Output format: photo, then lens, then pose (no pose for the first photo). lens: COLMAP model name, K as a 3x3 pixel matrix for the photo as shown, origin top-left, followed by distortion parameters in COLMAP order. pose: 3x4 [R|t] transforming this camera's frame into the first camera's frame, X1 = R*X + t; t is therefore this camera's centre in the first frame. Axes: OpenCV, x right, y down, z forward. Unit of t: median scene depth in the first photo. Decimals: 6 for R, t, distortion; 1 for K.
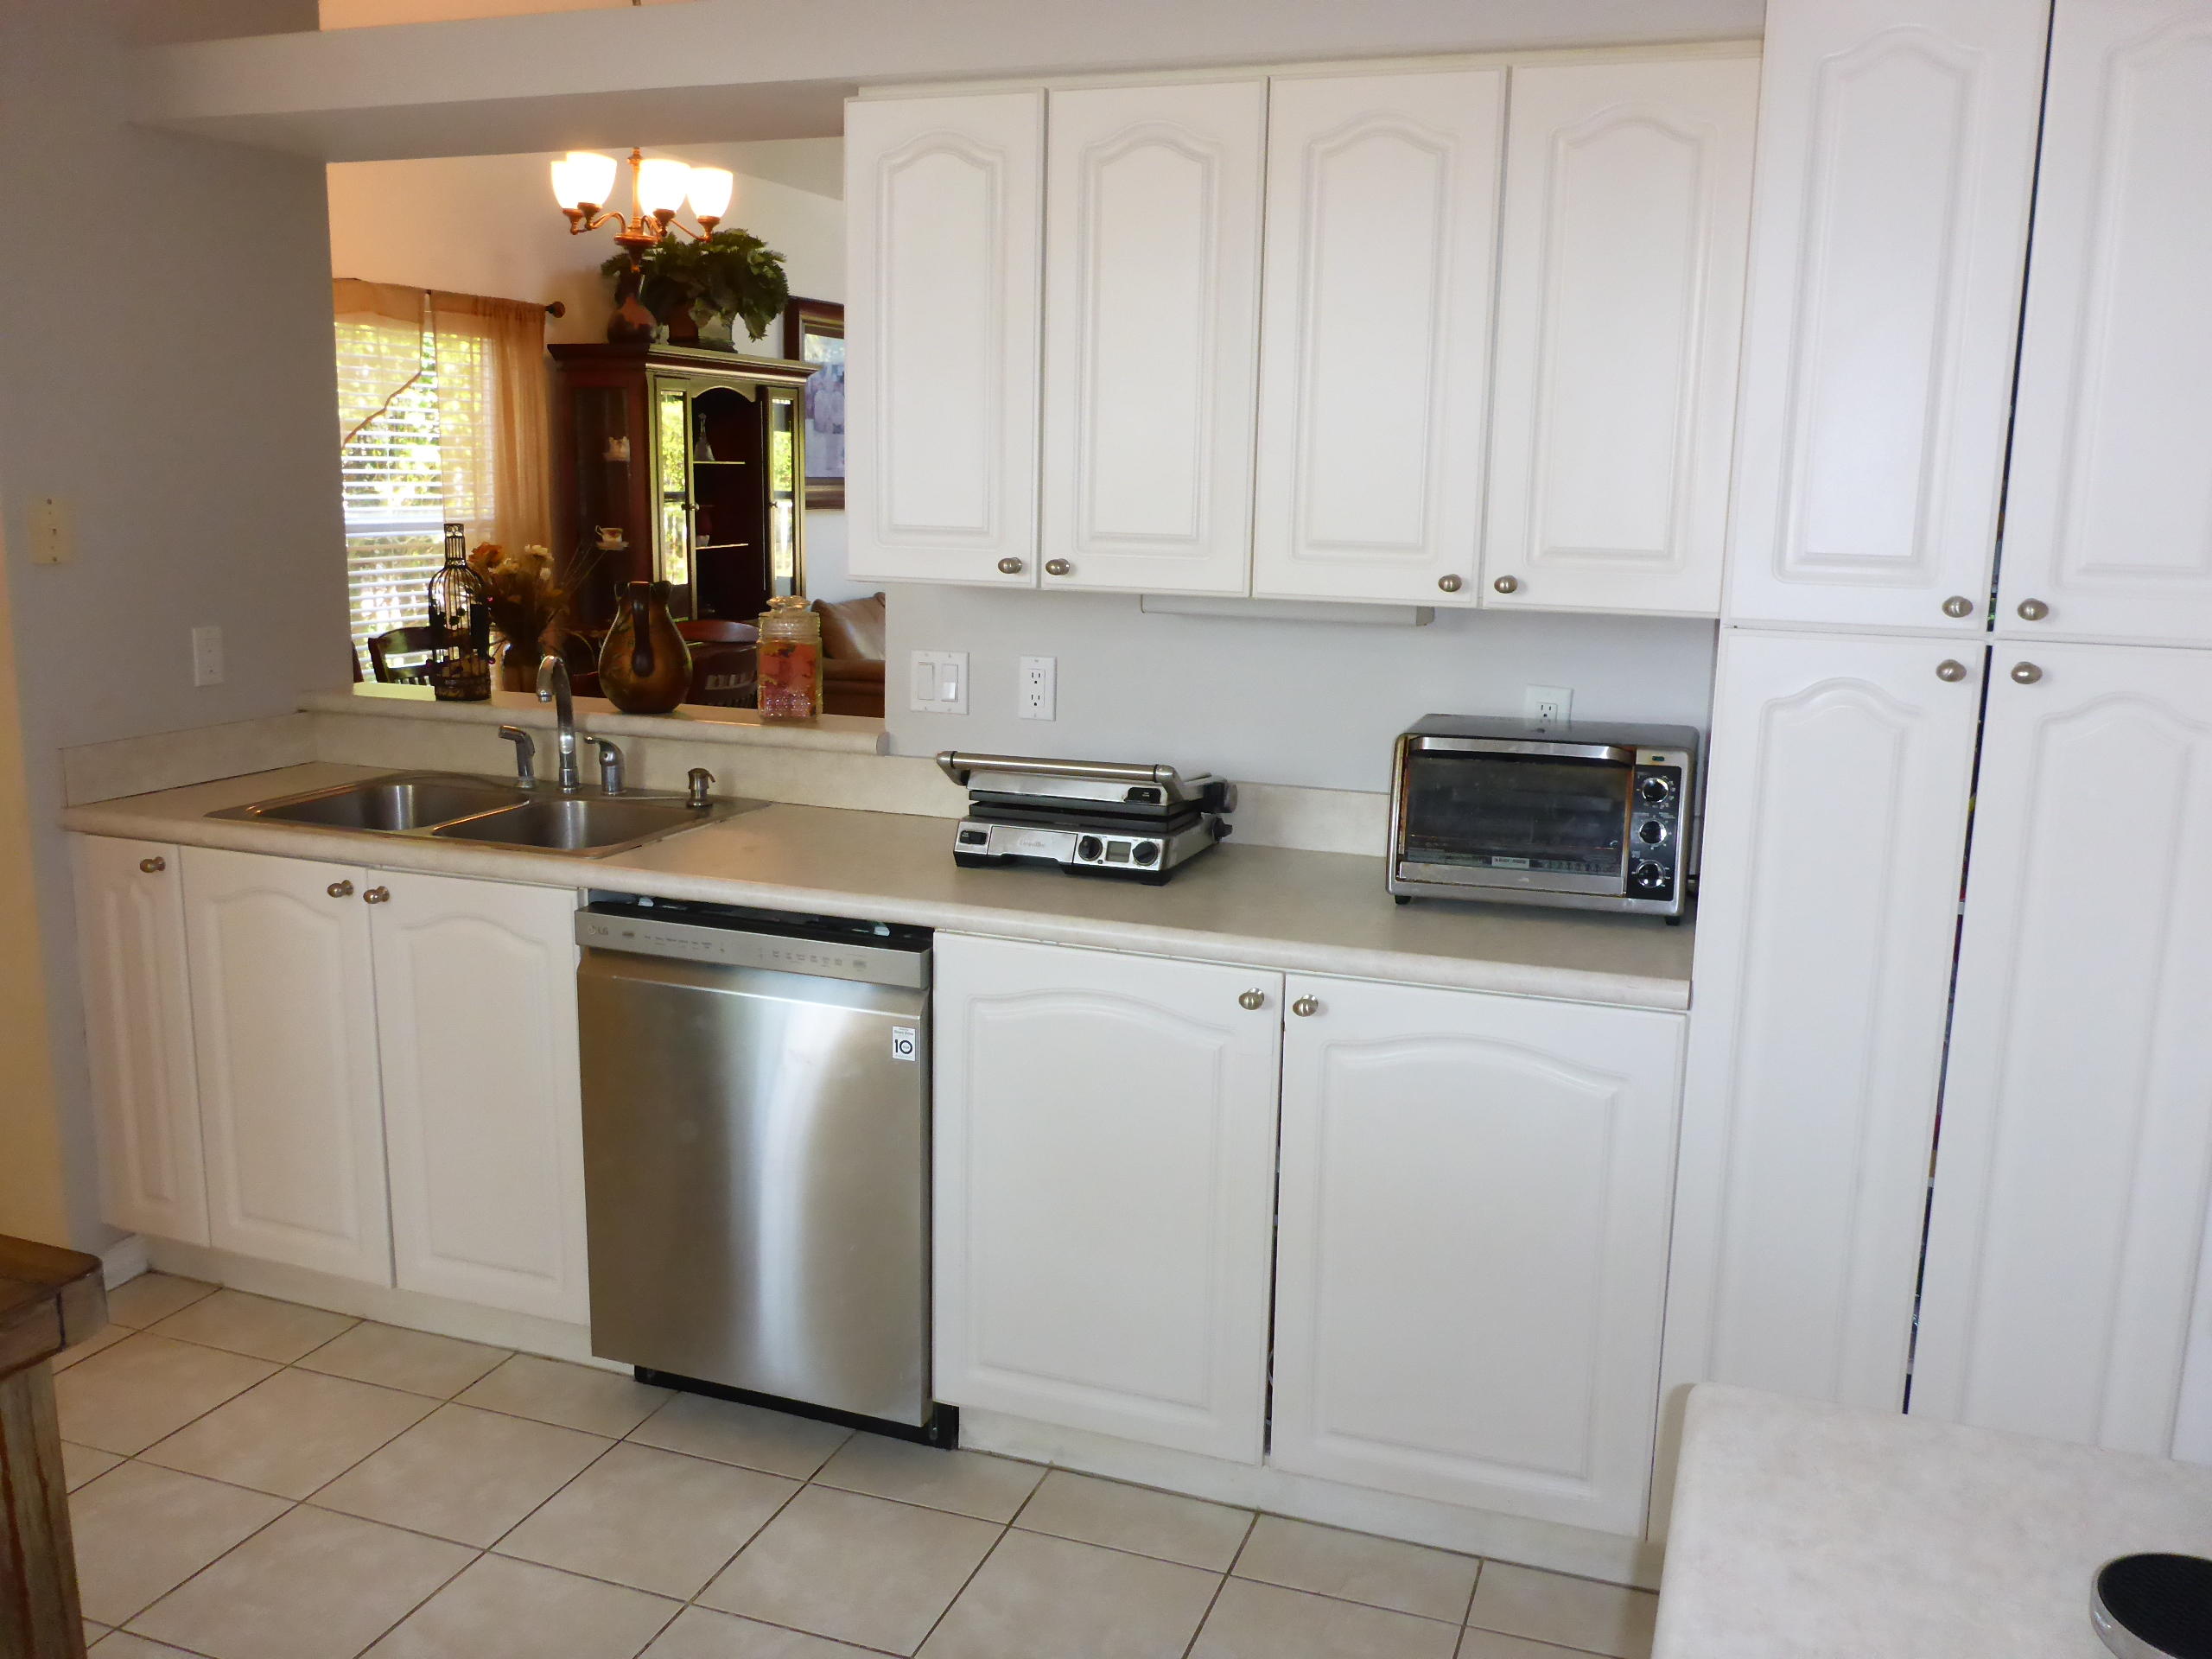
lens RADIAL K [[1852.6, 0, 1090.4], [0, 1852.6, 818.8], [0, 0, 1]] dist [-0.023986, -0.003270]
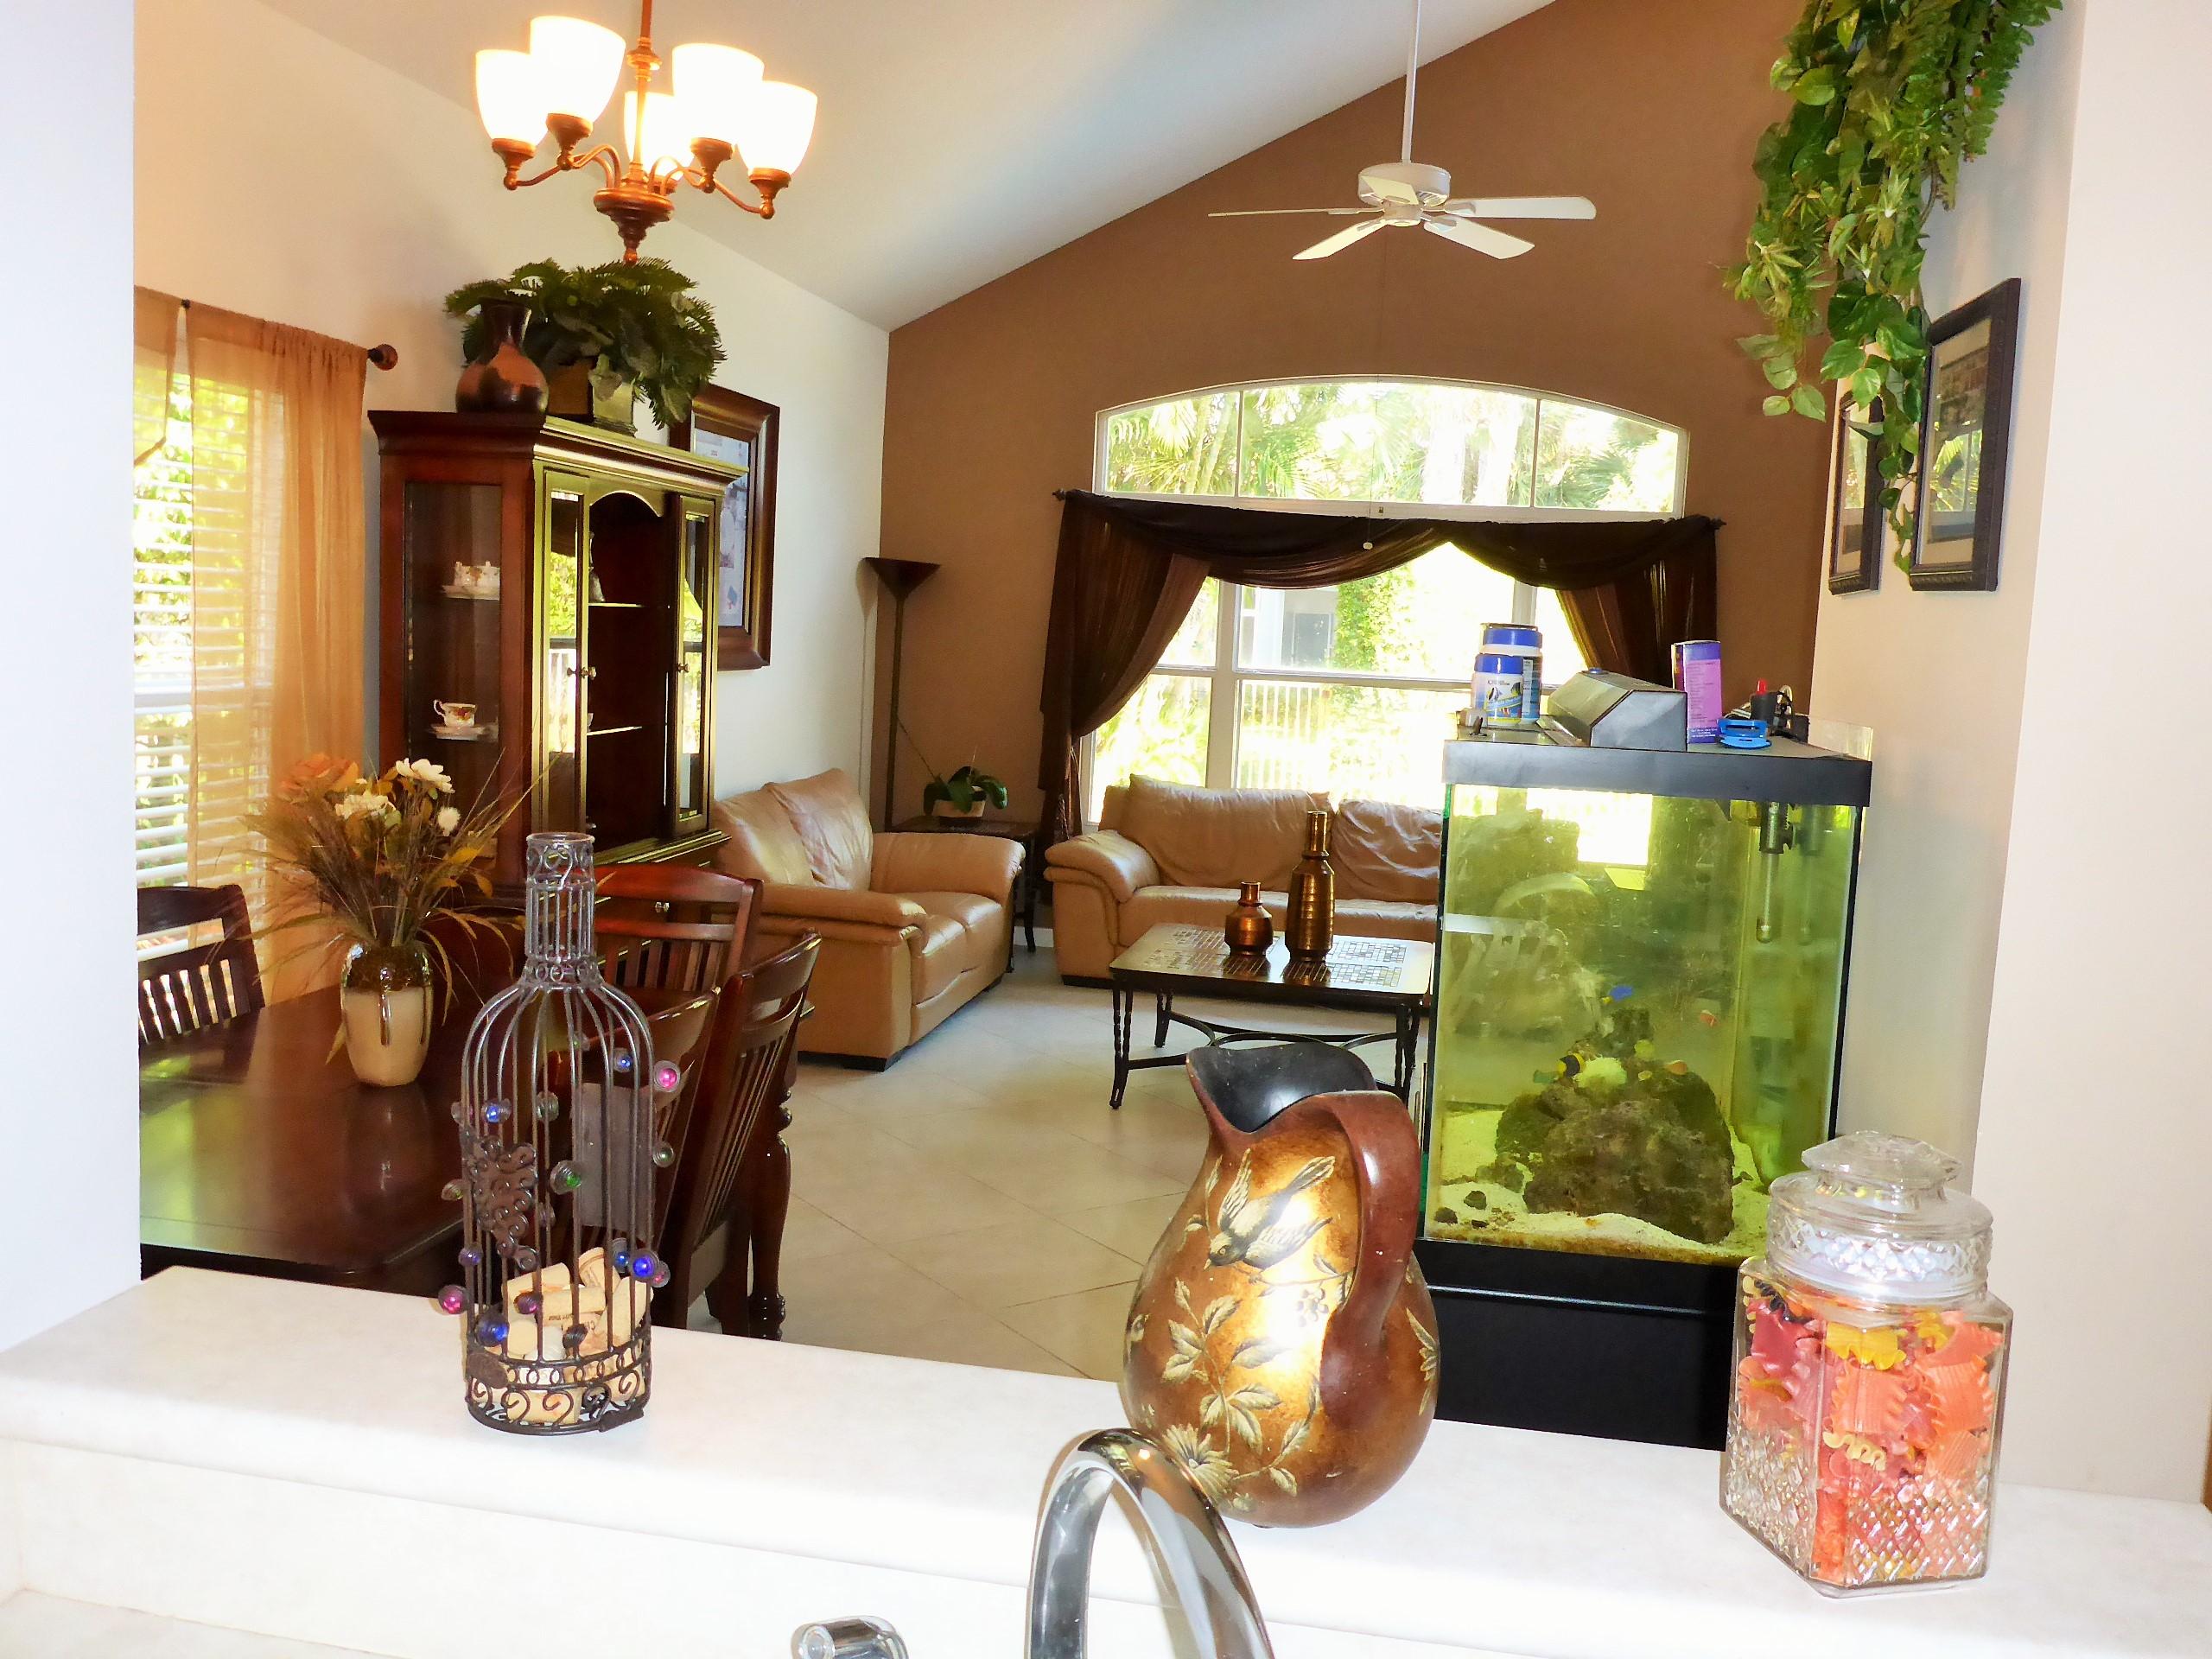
lens RADIAL K [[1871.2, 0, 1095.3], [0, 1871.2, 823.4], [0, 0, 1]] dist [-0.027543, -0.004667]
pose [[0.985410, 0.011142, 0.169833, -0.156355], [0.001310, 0.997329, -0.073029, -0.071789], [-0.170193, 0.072186, 0.982763, 0.349791]]
